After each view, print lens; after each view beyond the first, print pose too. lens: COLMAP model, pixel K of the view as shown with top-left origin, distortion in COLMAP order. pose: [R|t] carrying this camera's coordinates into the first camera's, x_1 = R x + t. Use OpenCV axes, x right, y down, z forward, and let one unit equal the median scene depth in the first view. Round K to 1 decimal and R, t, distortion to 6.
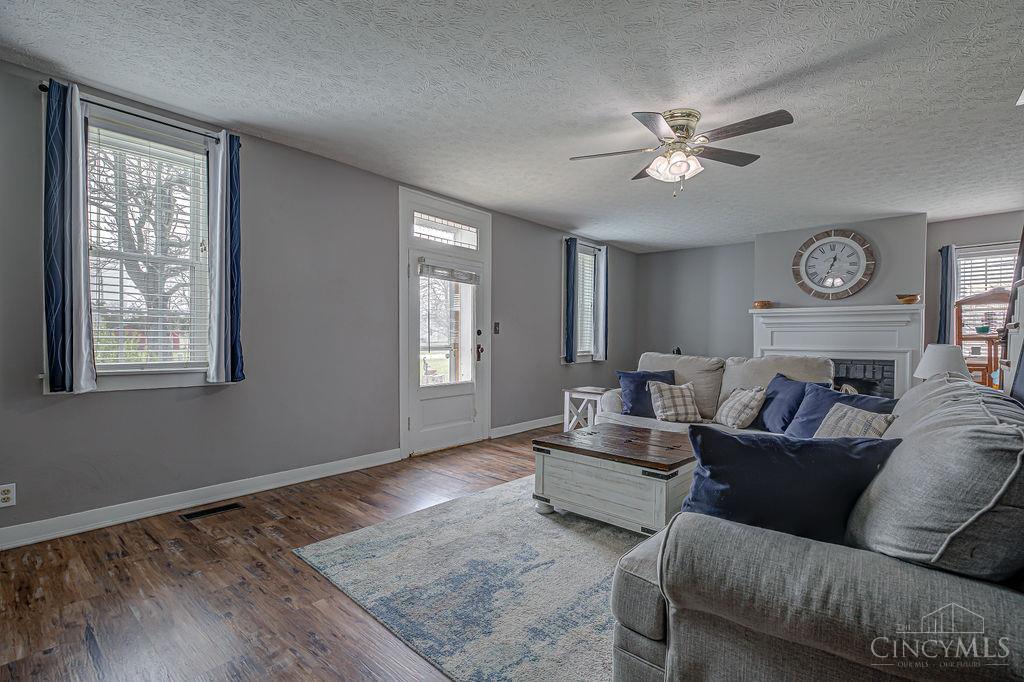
lens RADIAL K [[470.5, 0, 507.9], [0, 470.5, 340.7], [0, 0, 1]] dist [-0.000528, 0.001228]
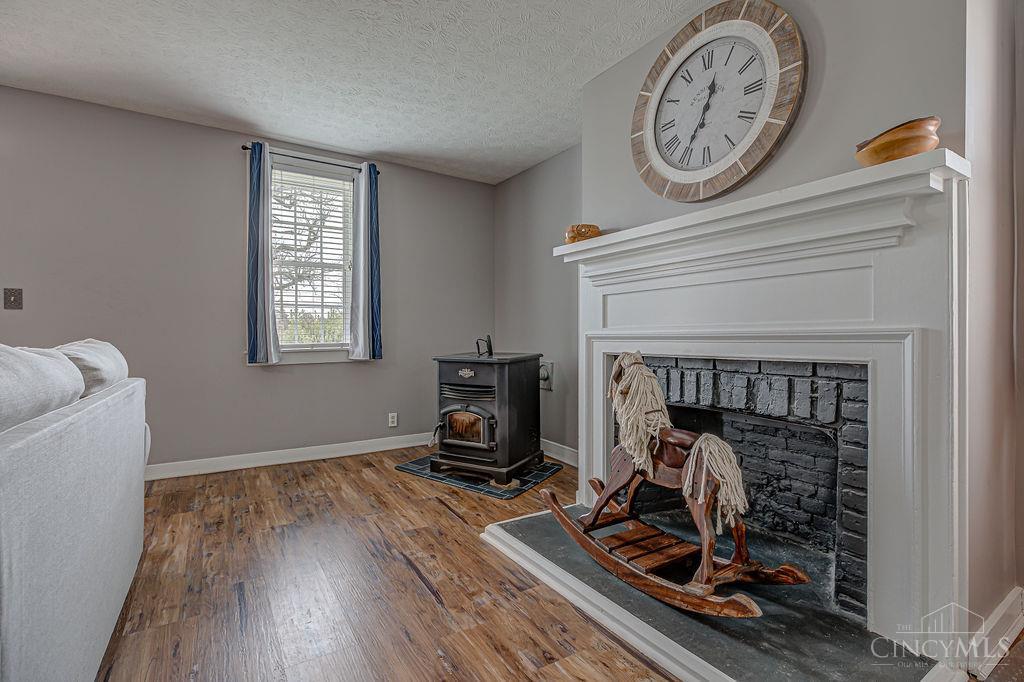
lens RADIAL K [[441.0, 0, 512.0], [0, 441.0, 341.0], [0, 0, 1]] dist [-0.023861, 0.000281]
pose [[0.966752, -0.007815, -0.255598, 0.648493], [0.009537, 0.999939, 0.005498, 0.022092], [0.255539, -0.007753, 0.966768, 0.646799]]
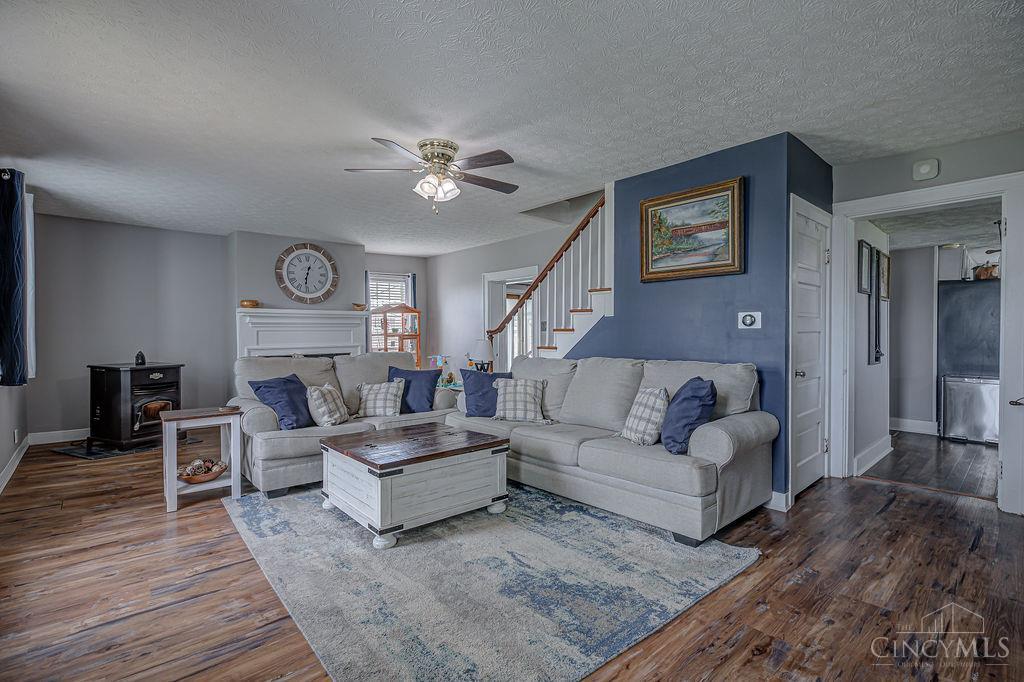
lens RADIAL K [[470.5, 0, 507.9], [0, 470.5, 340.7], [0, 0, 1]] dist [-0.000528, 0.001228]
pose [[0.134503, -0.020417, 0.990703, -0.407410], [0.014230, 0.999724, 0.018671, -0.010873], [-0.990811, 0.011586, 0.134757, 0.370704]]
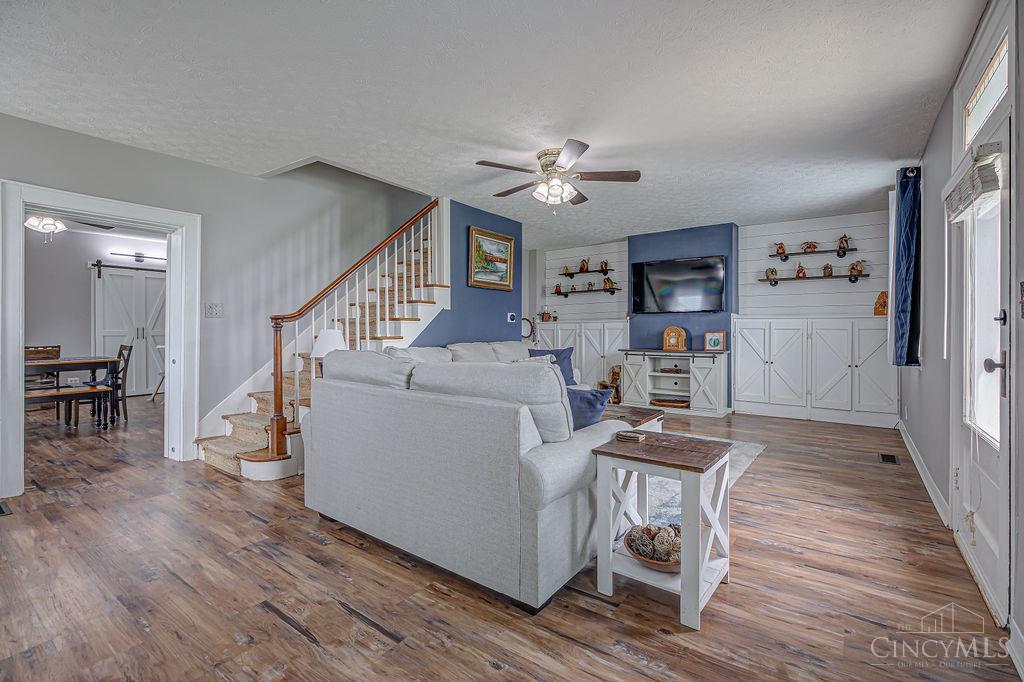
lens RADIAL K [[470.5, 0, 507.9], [0, 470.5, 340.7], [0, 0, 1]] dist [-0.000528, 0.001228]
pose [[-0.996678, -0.008208, -0.081029, 0.316138], [-0.011225, 0.999258, 0.036843, -0.007673], [0.080667, 0.037631, -0.996031, 1.226620]]
